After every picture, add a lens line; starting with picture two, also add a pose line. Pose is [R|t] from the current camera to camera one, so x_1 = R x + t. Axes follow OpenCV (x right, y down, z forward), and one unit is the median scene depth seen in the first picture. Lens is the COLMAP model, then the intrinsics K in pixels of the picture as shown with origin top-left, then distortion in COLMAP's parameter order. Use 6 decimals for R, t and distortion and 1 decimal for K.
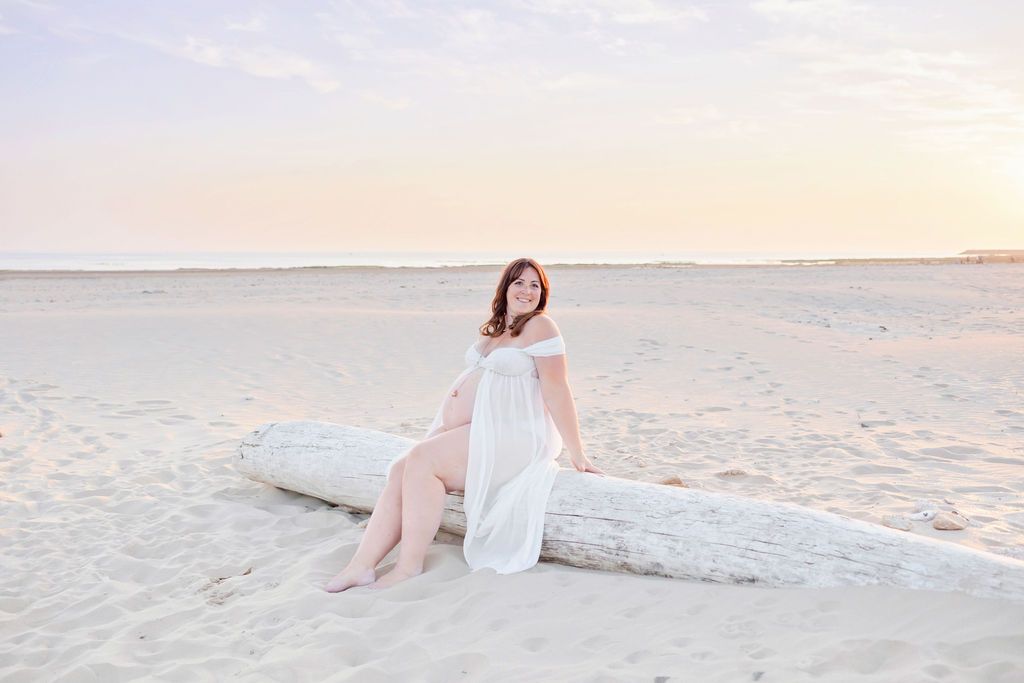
lens RADIAL K [[1021.3, 0, 512.0], [0, 1021.3, 341.5], [0, 0, 1]] dist [0.009150, -0.014801]
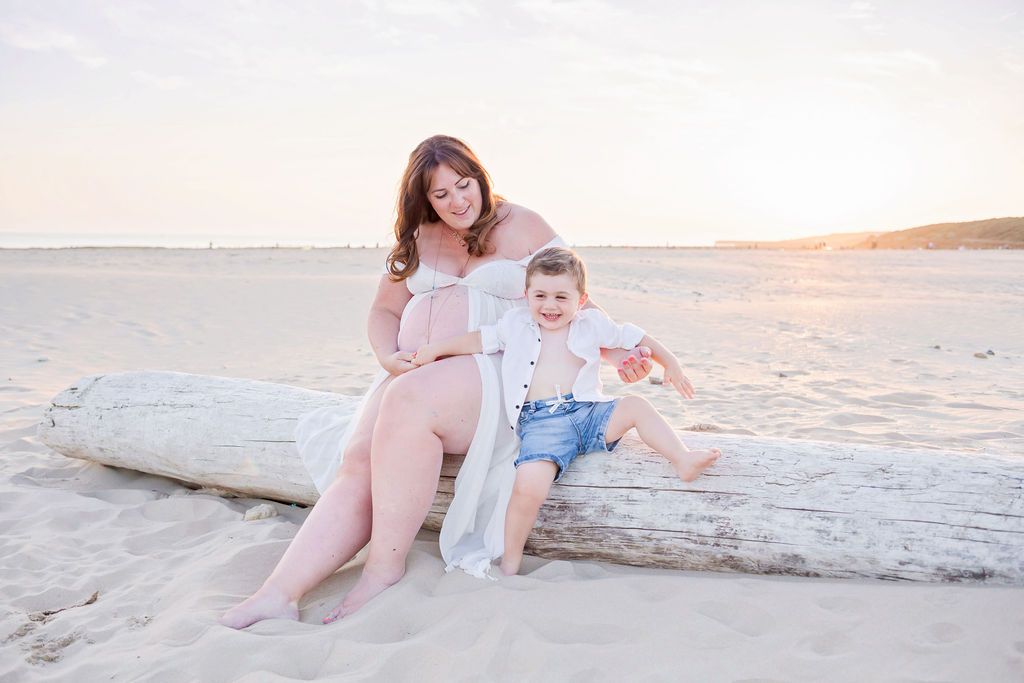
lens RADIAL K [[981.1, 0, 512.0], [0, 981.1, 341.5], [0, 0, 1]] dist [-0.082814, 0.075594]
pose [[0.975503, -0.008973, 0.219801, -0.144319], [0.004443, 0.999768, 0.021095, 0.061670], [-0.219939, -0.019601, 0.975317, 0.397770]]
